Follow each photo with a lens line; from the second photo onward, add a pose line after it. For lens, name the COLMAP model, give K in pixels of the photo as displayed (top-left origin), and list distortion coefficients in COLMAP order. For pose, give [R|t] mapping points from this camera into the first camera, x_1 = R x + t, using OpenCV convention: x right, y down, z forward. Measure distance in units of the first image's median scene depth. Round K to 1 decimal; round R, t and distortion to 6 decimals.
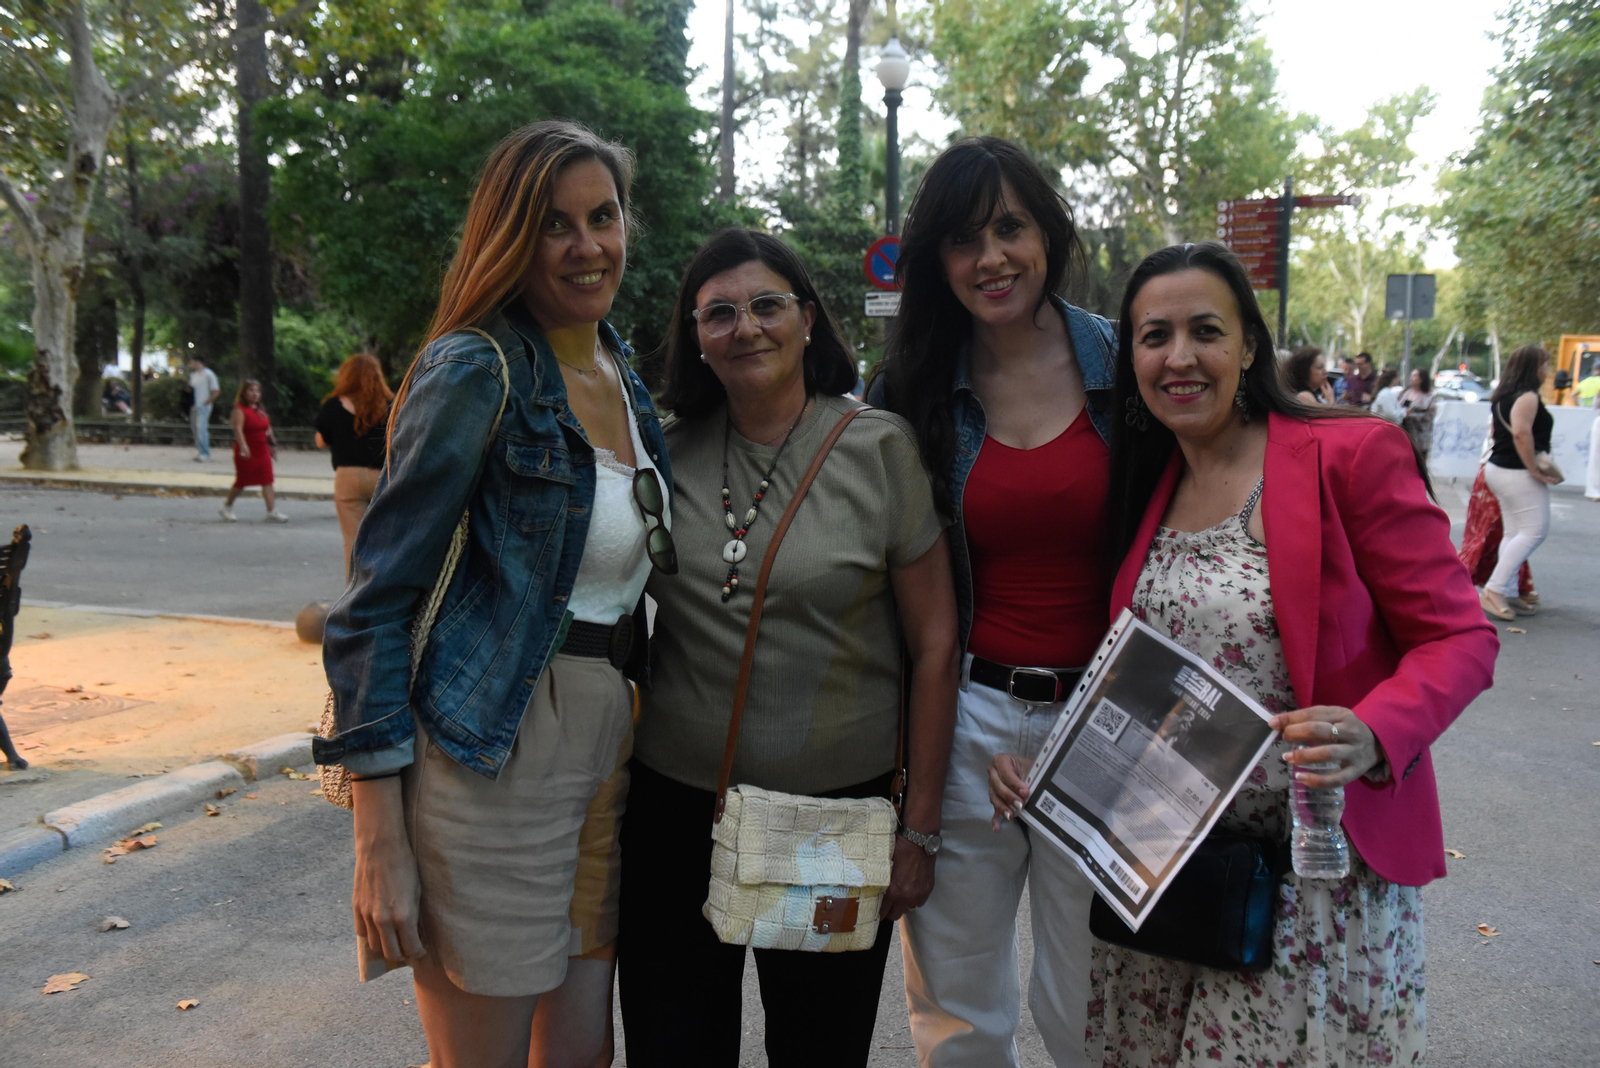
lens RADIAL K [[1373.4, 0, 800.0], [0, 1373.4, 534.0], [0, 0, 1]] dist [0.014012, -0.002788]
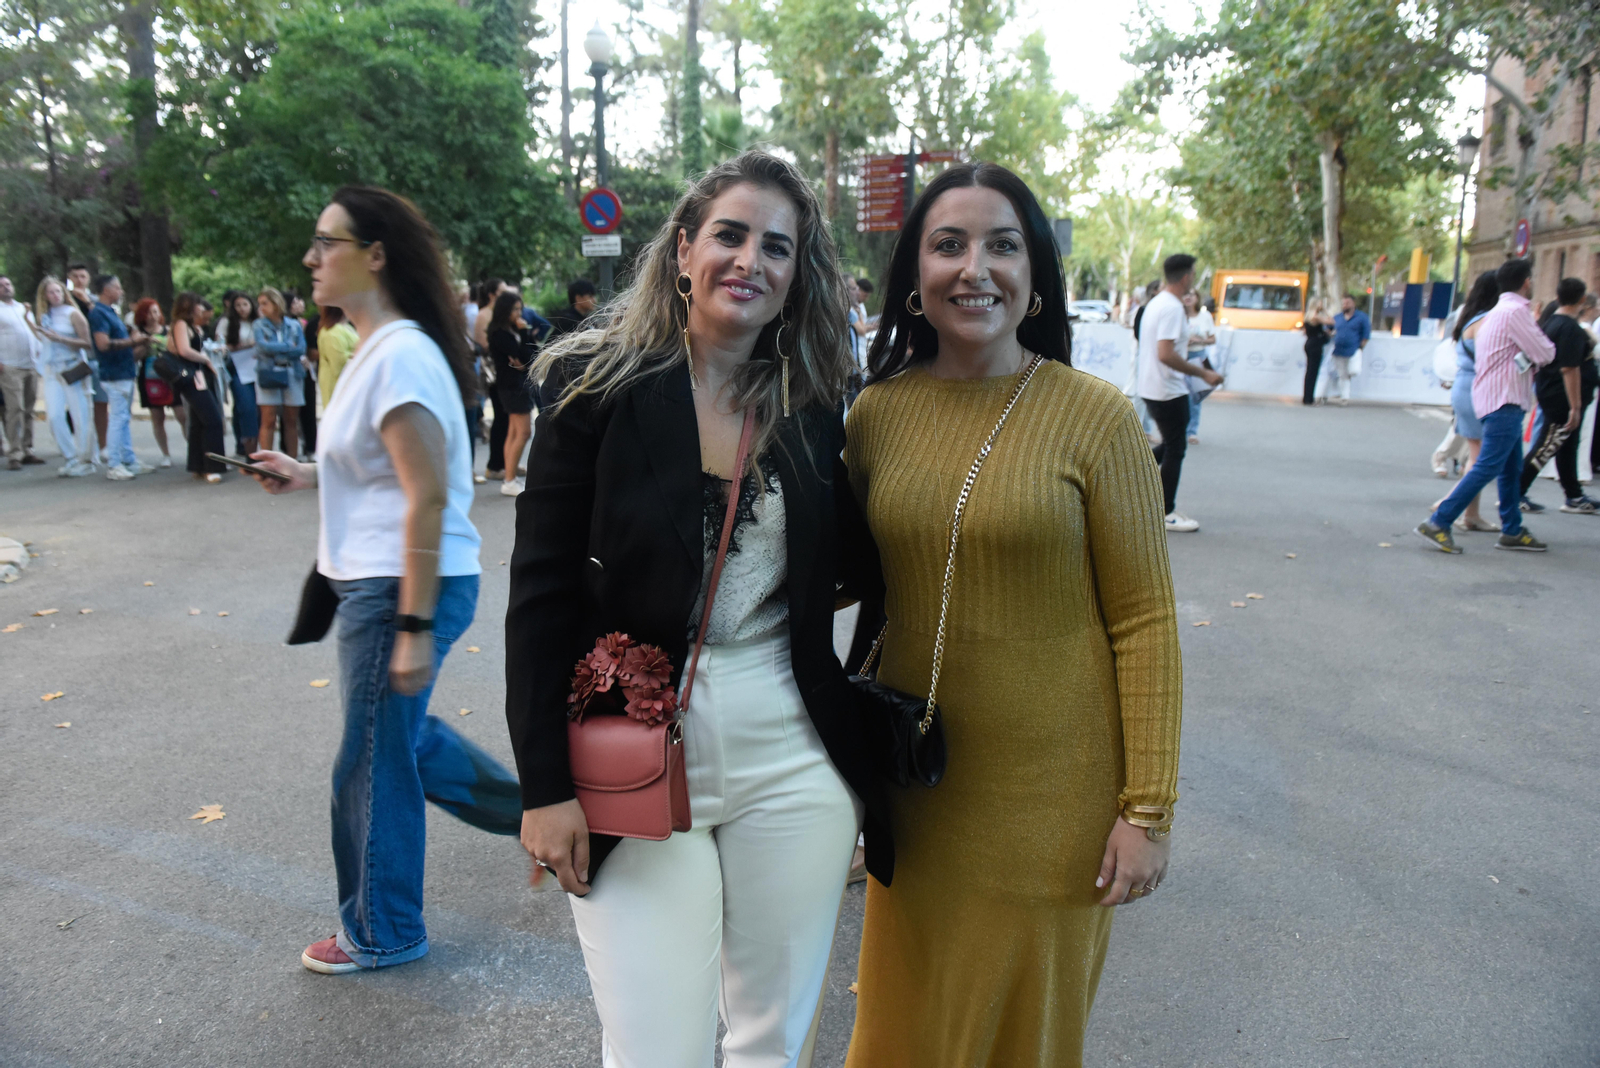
lens RADIAL K [[1103.2, 0, 800.0], [0, 1103.2, 534.0], [0, 0, 1]] dist [-0.044260, -0.002659]
pose [[0.996996, -0.026824, 0.072656, 0.051032], [0.020374, 0.995903, 0.088106, 0.000396], [-0.074722, -0.086361, 0.993458, 0.005483]]
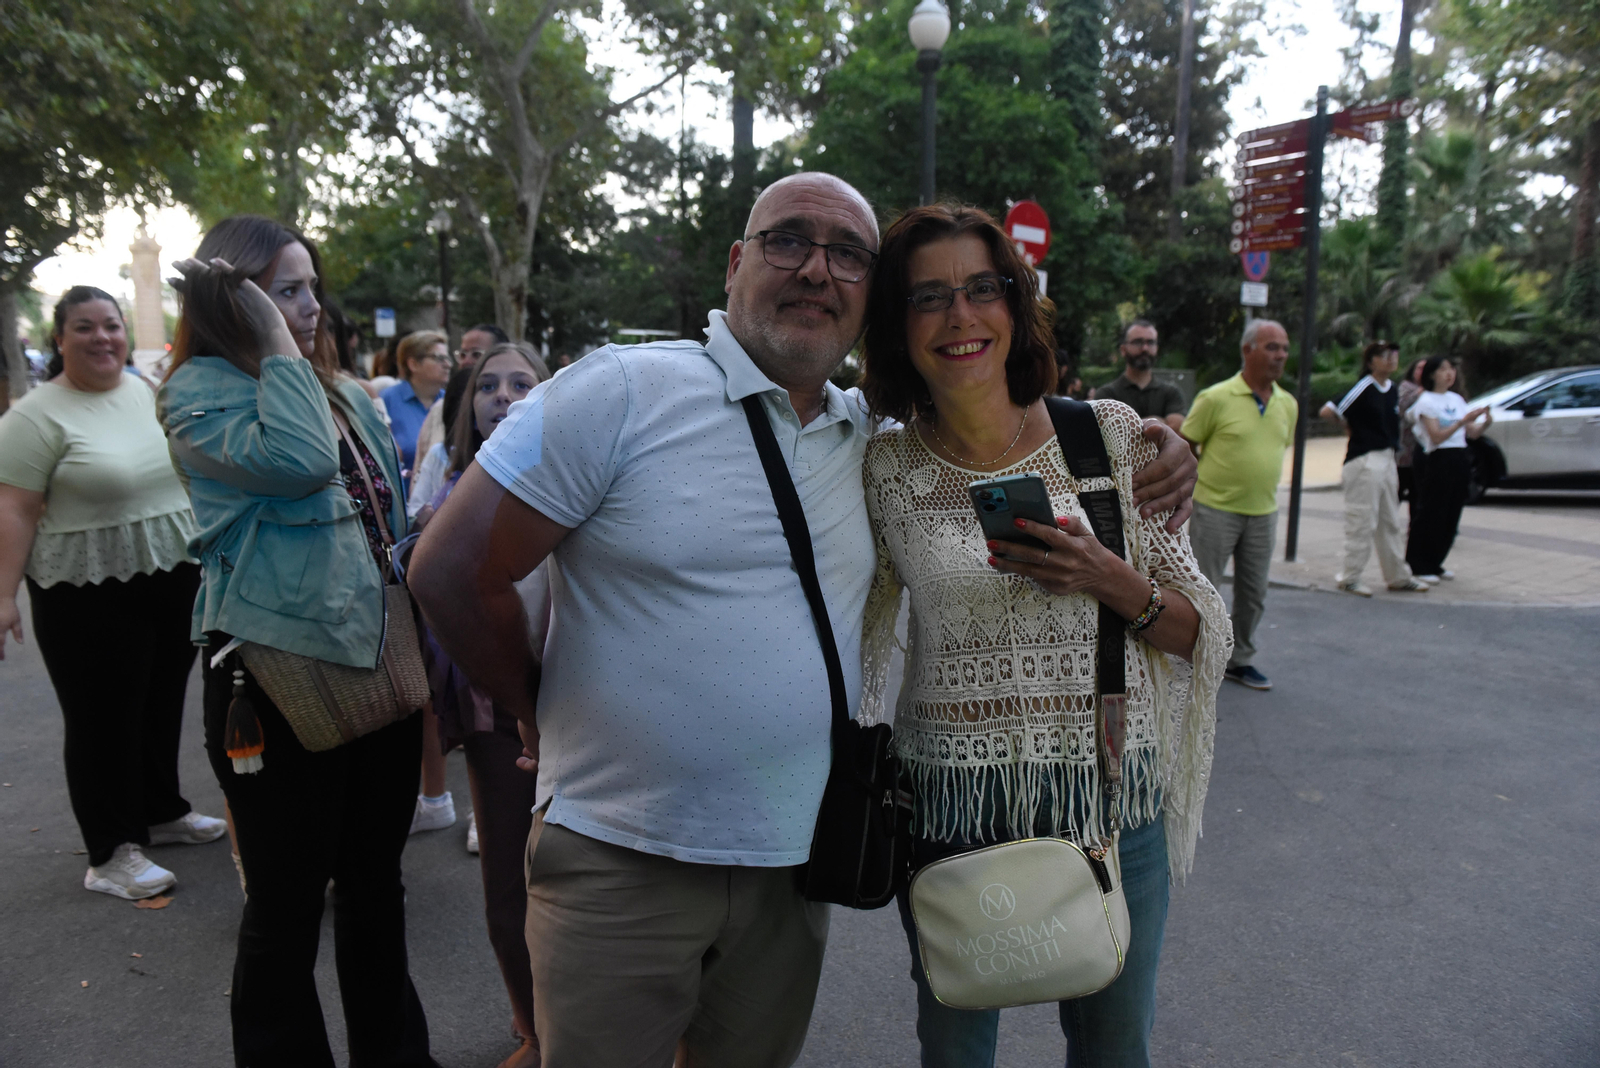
lens RADIAL K [[1090.0, 0, 800.0], [0, 1090.0, 534.0], [0, 0, 1]] dist [-0.047068, 0.003795]
pose [[0.829553, 0.086261, -0.551725, 0.131439], [-0.066673, 0.996230, 0.055511, -0.012927], [0.554433, -0.009264, 0.832177, 0.114531]]
